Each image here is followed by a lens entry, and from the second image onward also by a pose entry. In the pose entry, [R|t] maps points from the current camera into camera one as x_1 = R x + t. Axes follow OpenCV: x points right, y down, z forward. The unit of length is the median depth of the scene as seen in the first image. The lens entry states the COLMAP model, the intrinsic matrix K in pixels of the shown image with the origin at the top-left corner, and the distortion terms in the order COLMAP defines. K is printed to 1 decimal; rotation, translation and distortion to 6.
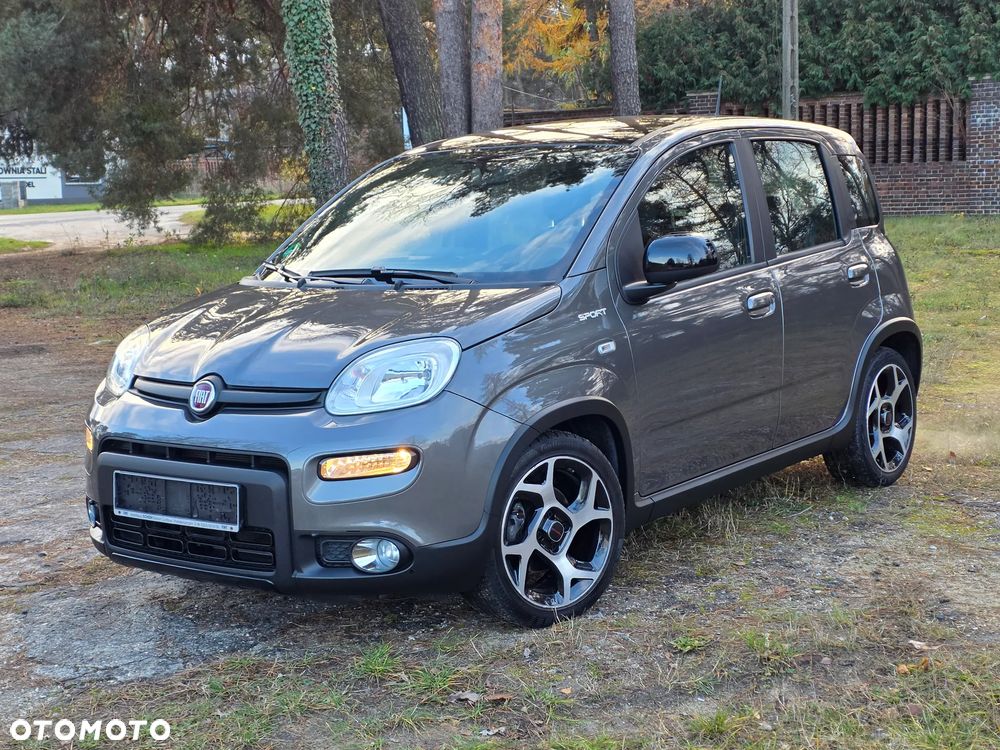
lens RADIAL K [[1541.0, 0, 503.2], [0, 1541.0, 368.2], [0, 0, 1]] dist [0.232538, -0.744298]
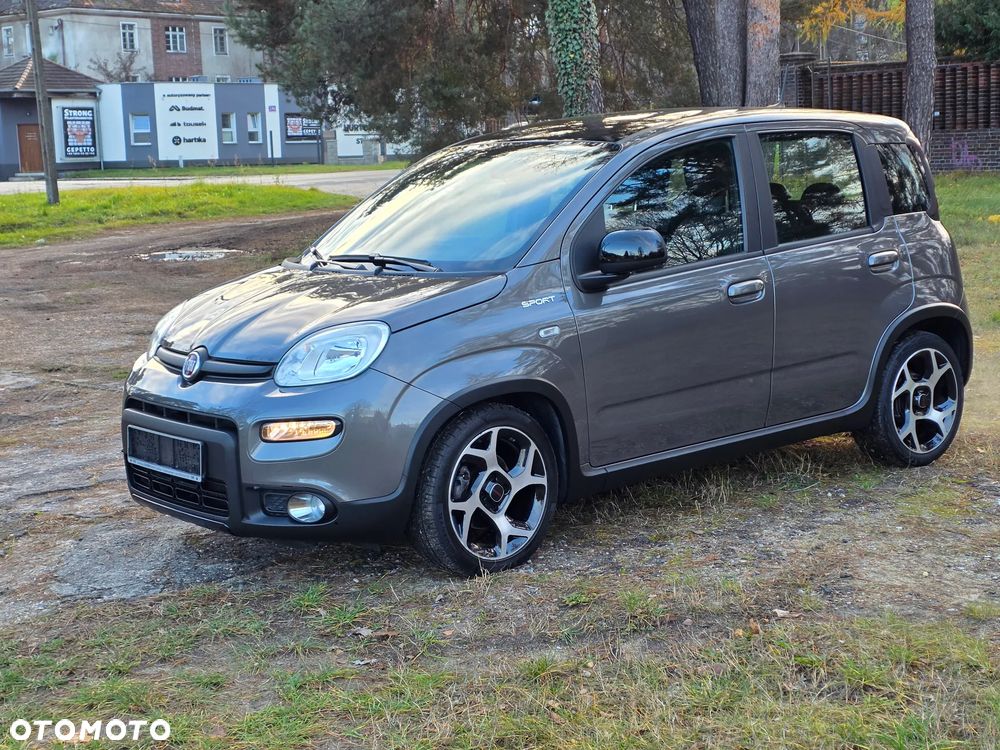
lens RADIAL K [[1548.0, 0, 519.9], [0, 1548.0, 377.8], [0, 0, 1]] dist [0.225885, -0.672158]
pose [[0.974150, 0.032611, -0.223536, 0.286265], [-0.024309, 0.998912, 0.039791, -0.023295], [0.224591, -0.033328, 0.973883, -0.086233]]
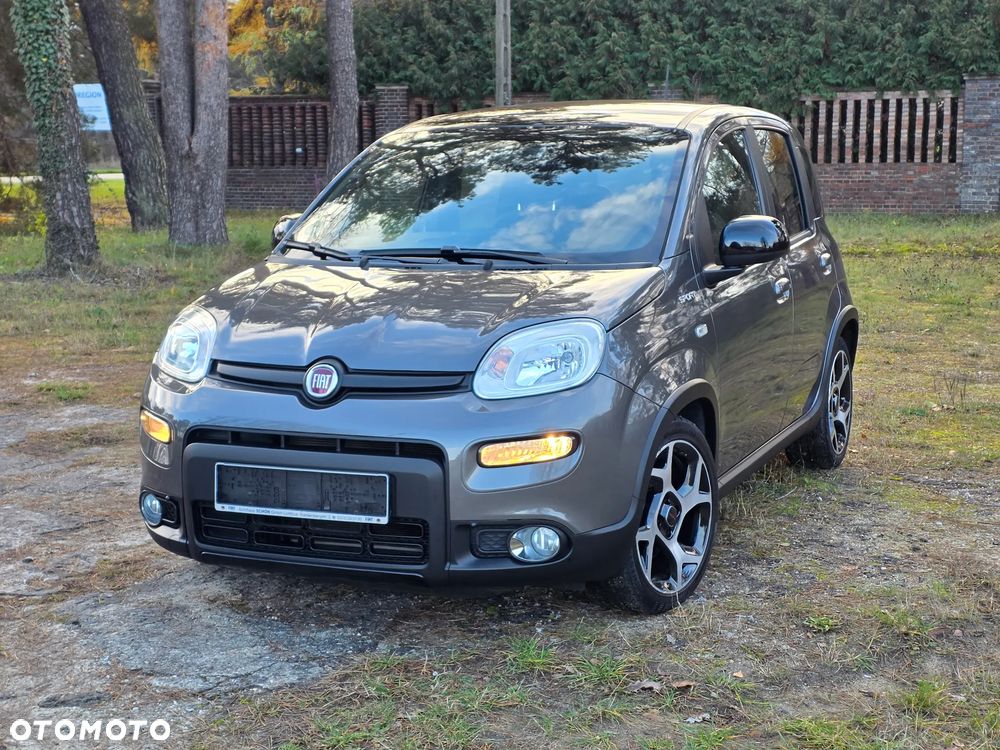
lens RADIAL K [[1548.0, 0, 519.9], [0, 1548.0, 377.8], [0, 0, 1]] dist [0.225885, -0.672158]
pose [[0.968224, -0.005210, 0.250031, -0.285775], [0.003048, 0.999955, 0.009033, 0.007354], [-0.250066, -0.007983, 0.968196, 0.059053]]
